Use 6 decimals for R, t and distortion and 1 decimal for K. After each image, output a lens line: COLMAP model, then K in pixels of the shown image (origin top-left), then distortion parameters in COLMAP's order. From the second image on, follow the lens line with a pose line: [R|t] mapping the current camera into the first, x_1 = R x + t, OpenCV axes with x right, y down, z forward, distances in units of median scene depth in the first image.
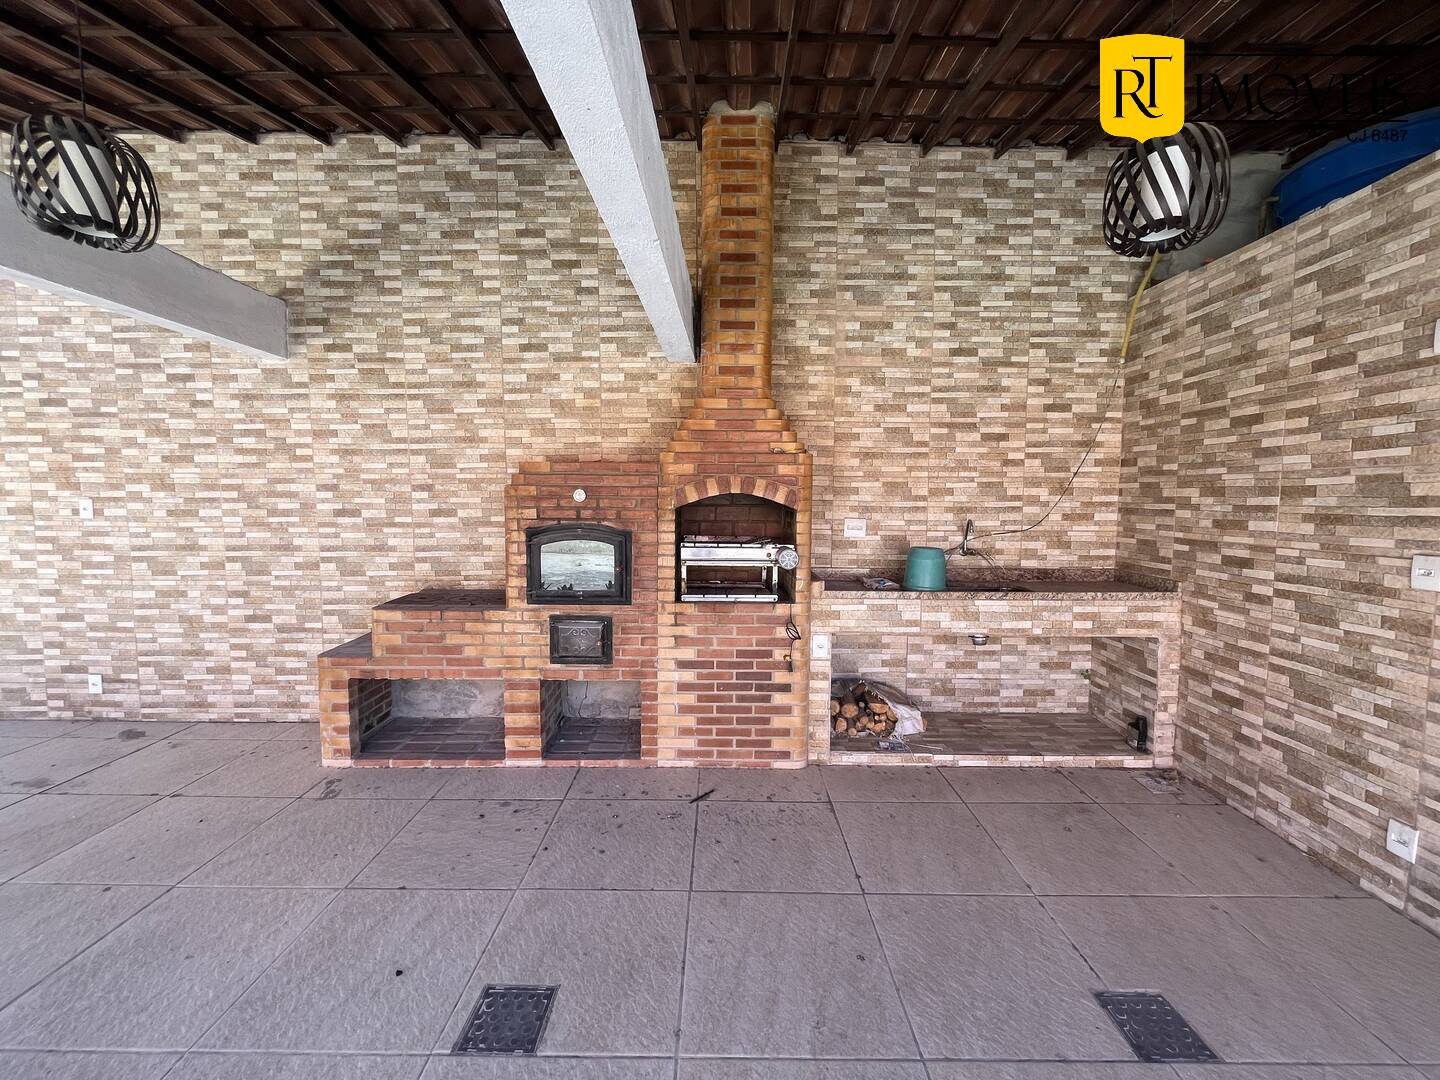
lens RADIAL K [[581.5, 0, 718.9], [0, 581.5, 537.1], [0, 0, 1]] dist [-0.003039, 0.000263]
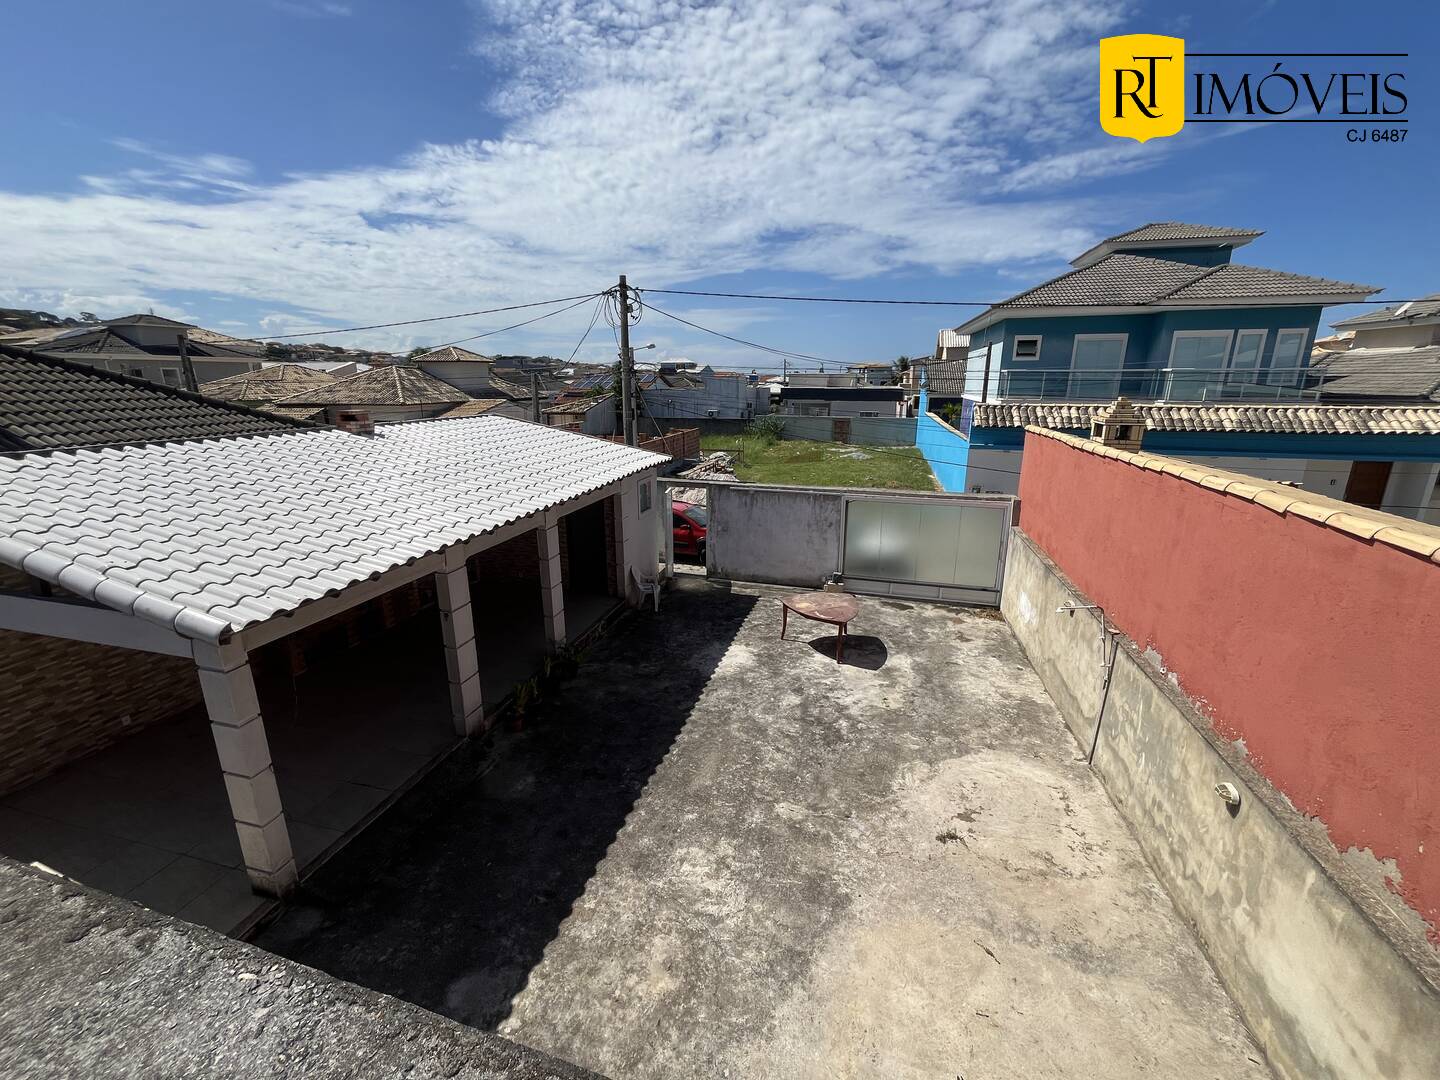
lens RADIAL K [[581.5, 0, 720.4], [0, 581.5, 536.7], [0, 0, 1]] dist [-0.003039, 0.000263]
pose [[0.248401, -0.259501, 0.933250, -2.376088], [0.066882, 0.965743, 0.250734, -0.765489], [-0.966346, 0.000135, 0.257247, -1.591963]]
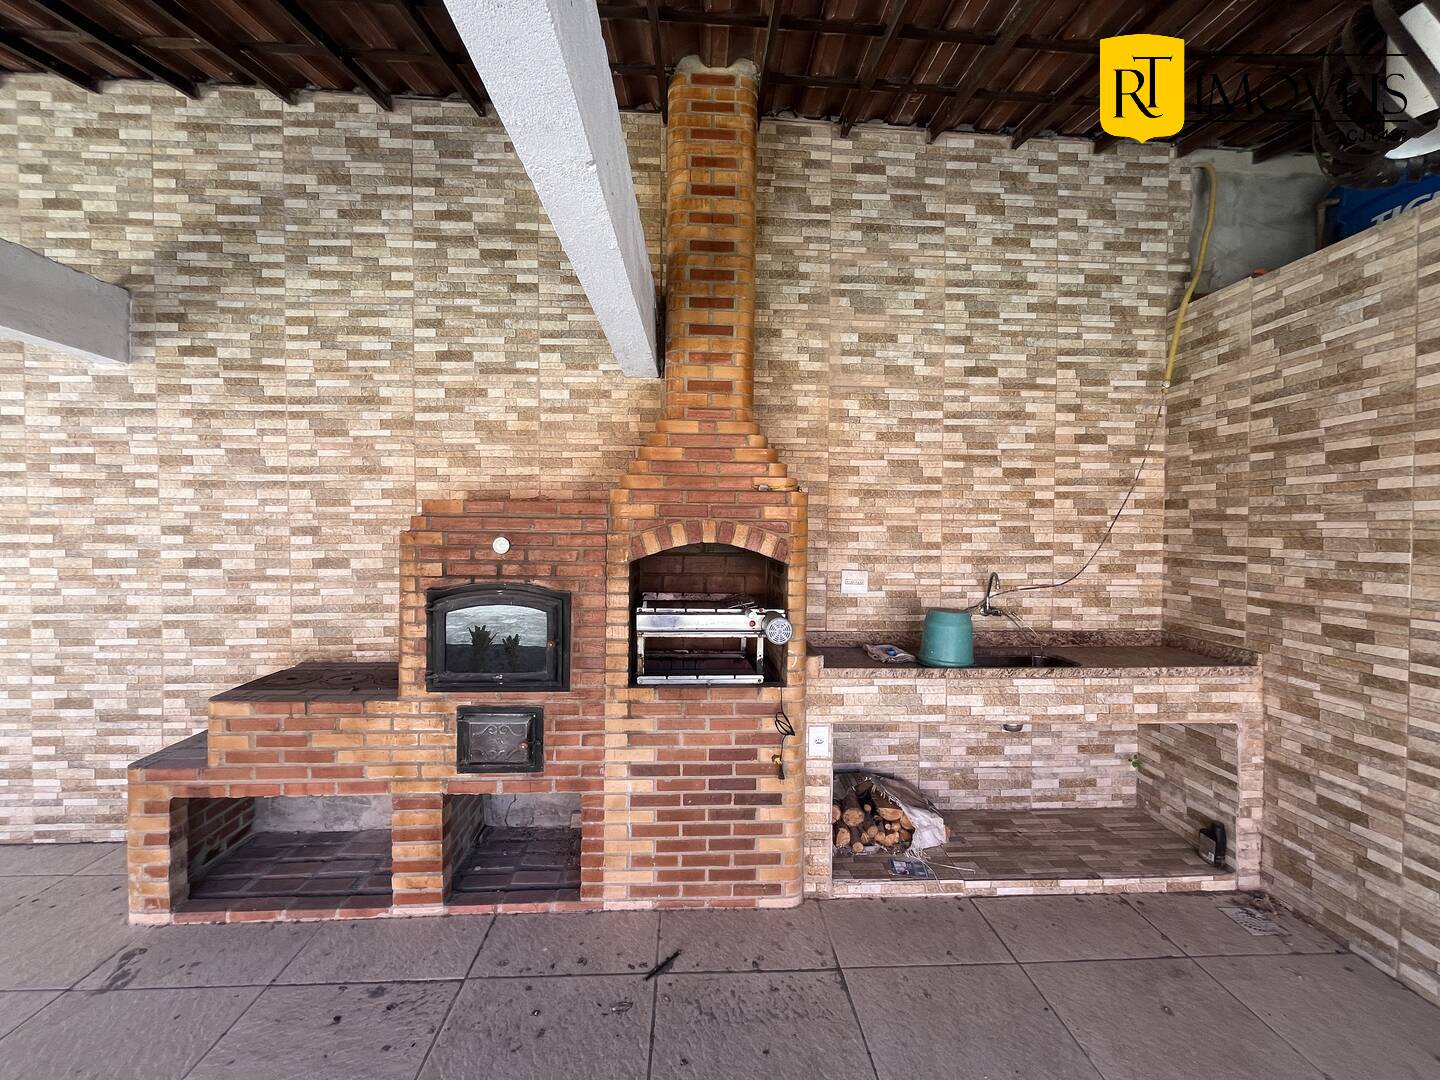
lens RADIAL K [[581.5, 0, 717.9], [0, 581.5, 537.2], [0, 0, 1]] dist [-0.003039, 0.000263]
pose [[0.998548, 0.003234, 0.053773, -0.000786], [-0.000316, 0.998532, -0.054173, -0.035140], [-0.053869, 0.054077, 0.997083, 0.200737]]
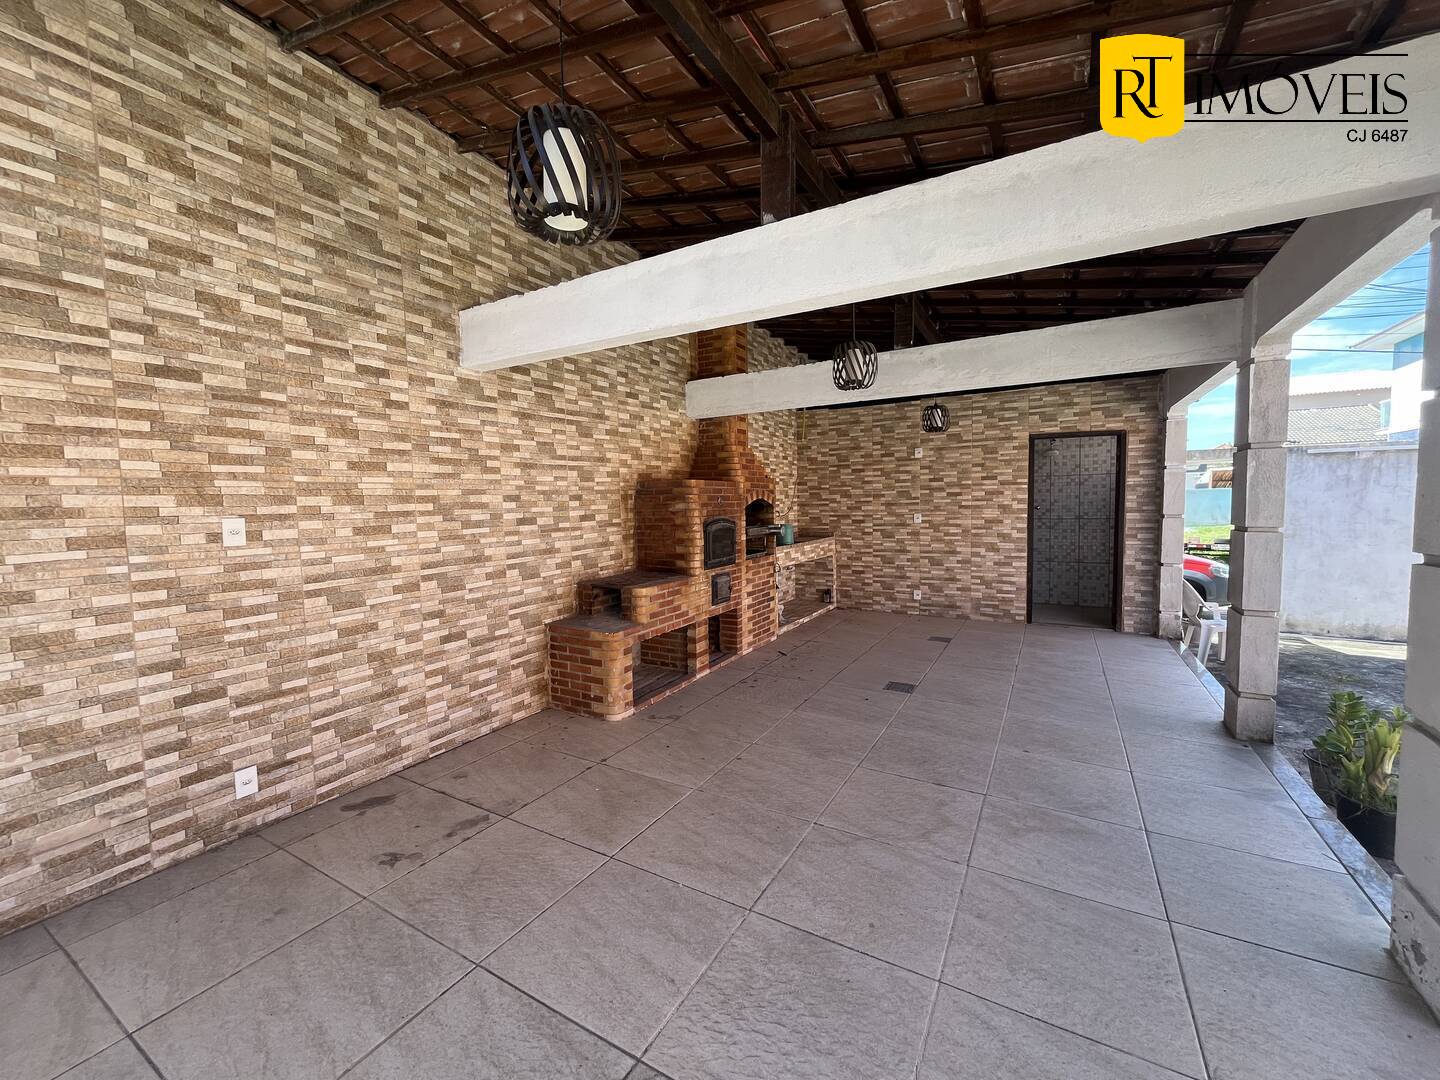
lens RADIAL K [[581.5, 0, 720.7], [0, 581.5, 536.9], [0, 0, 1]] dist [-0.003039, 0.000263]
pose [[0.497653, -0.067516, 0.864745, -1.431282], [0.078921, 0.996355, 0.032373, -0.019553], [-0.863779, 0.052136, 0.501167, 0.143682]]
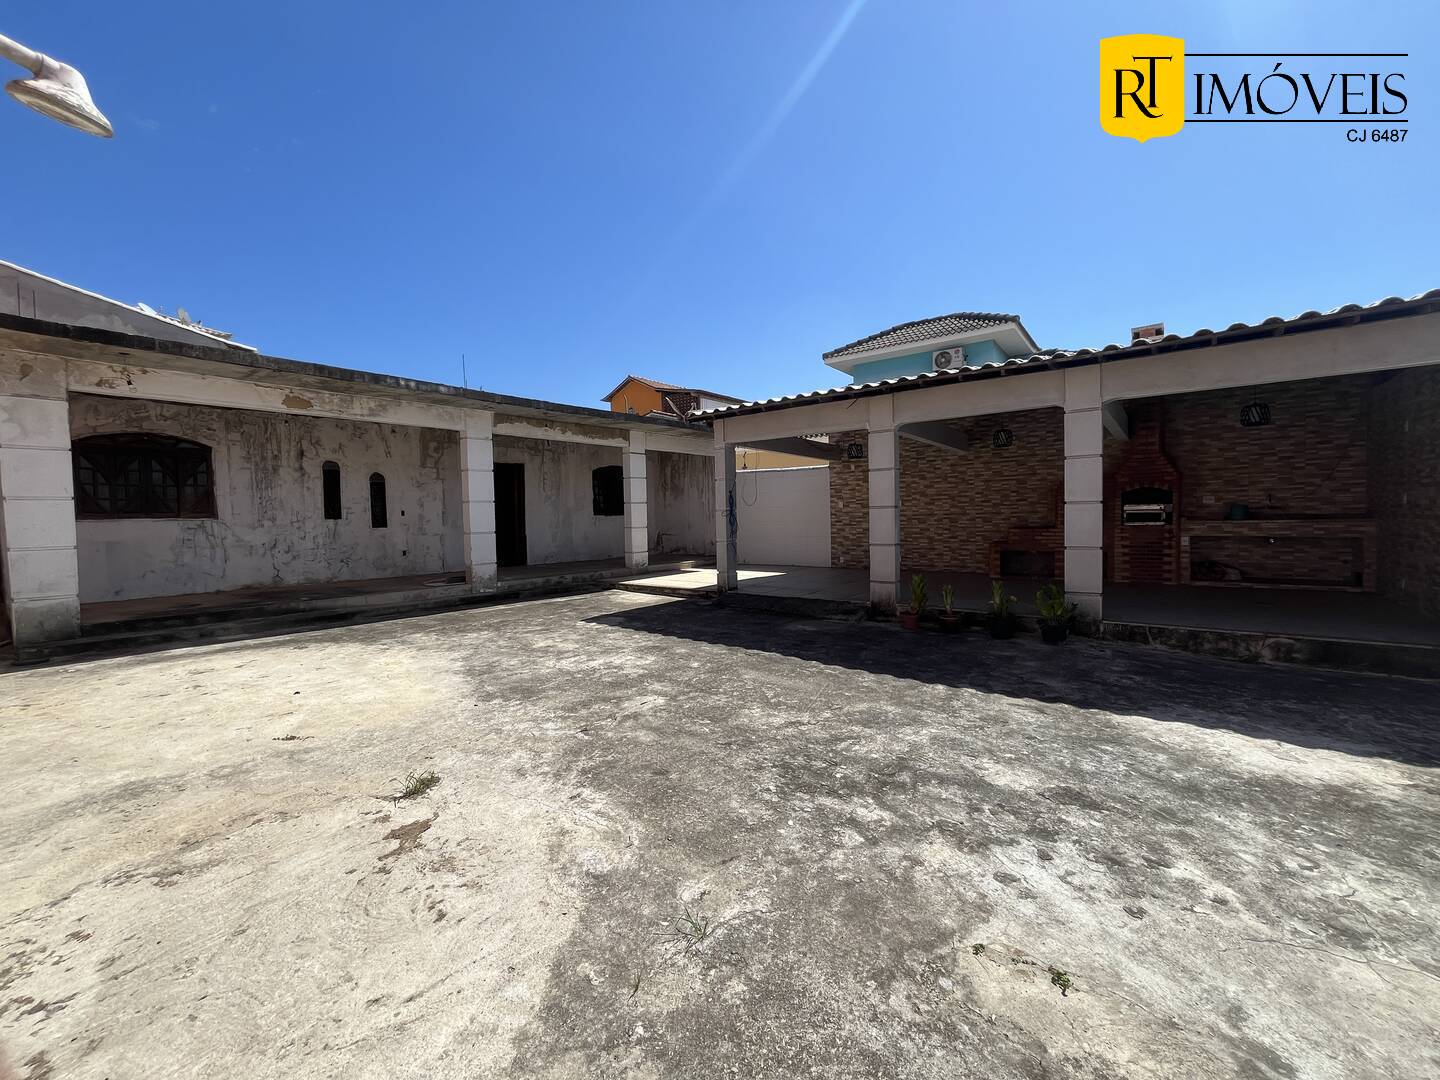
lens RADIAL K [[581.5, 0, 719.8], [0, 581.5, 537.5], [0, 0, 1]] dist [-0.003039, 0.000263]
pose [[0.799766, -0.002390, -0.600307, 0.055366], [-0.013521, 0.999667, -0.021995, 0.231326], [0.600159, 0.025707, 0.799467, -2.232501]]
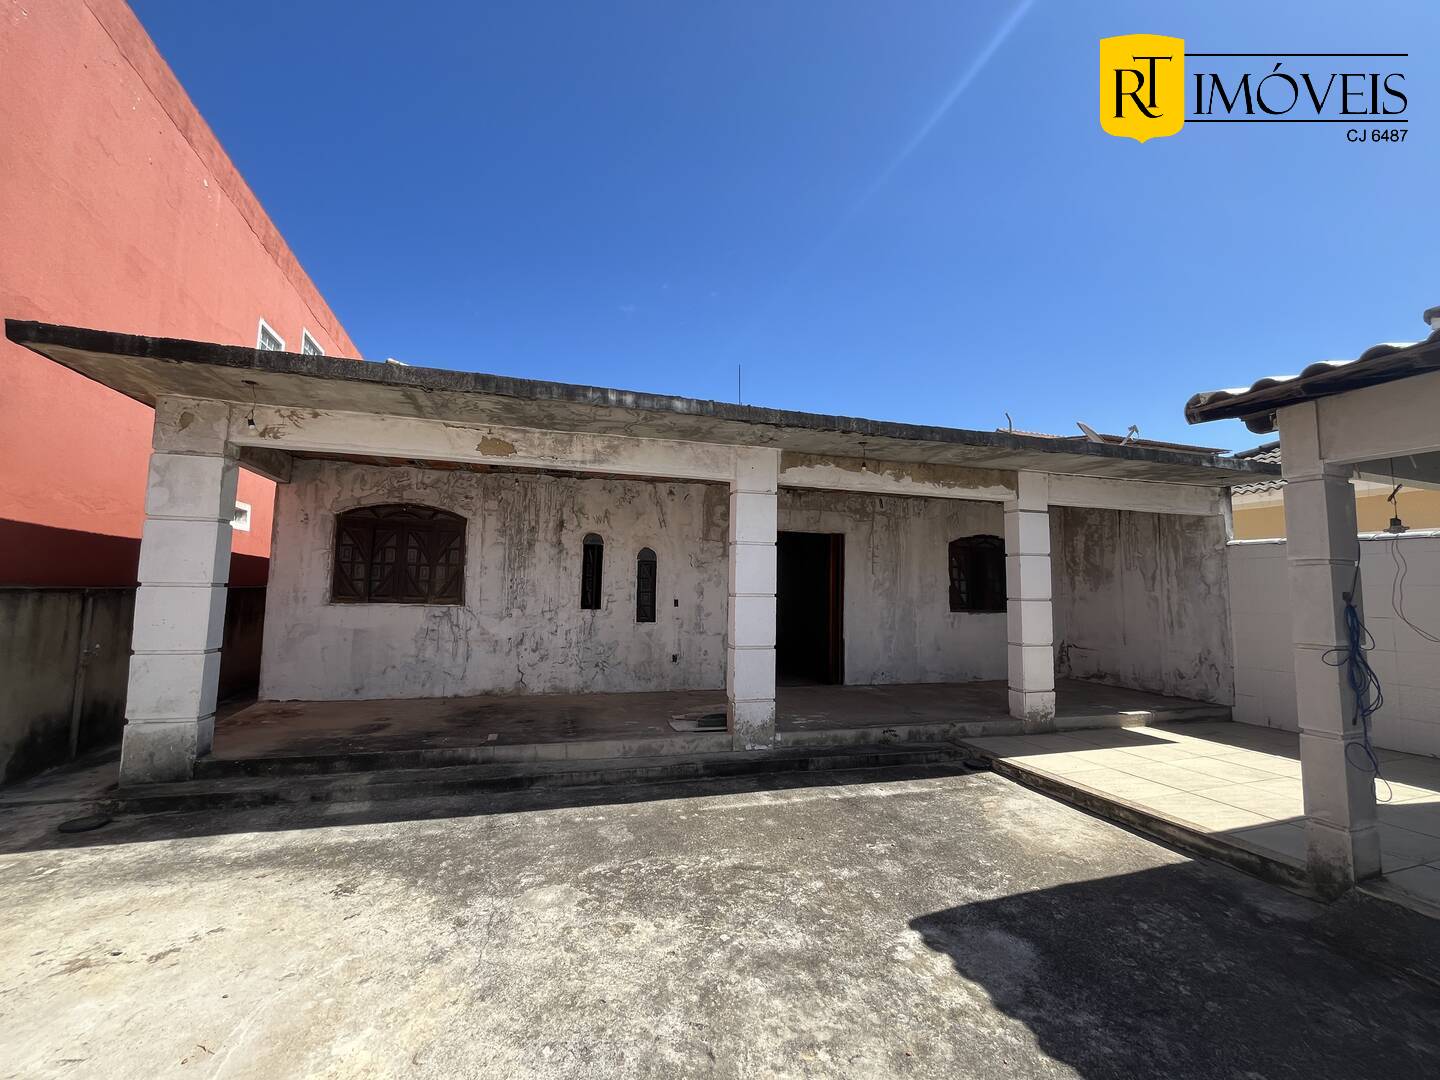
lens RADIAL K [[581.5, 0, 720.7], [0, 581.5, 536.6], [0, 0, 1]] dist [-0.003039, 0.000263]
pose [[0.331523, -0.088750, -0.939264, -0.911692], [-0.078798, 0.989482, -0.121307, 0.067487], [0.940151, 0.114228, 0.321043, -1.395789]]
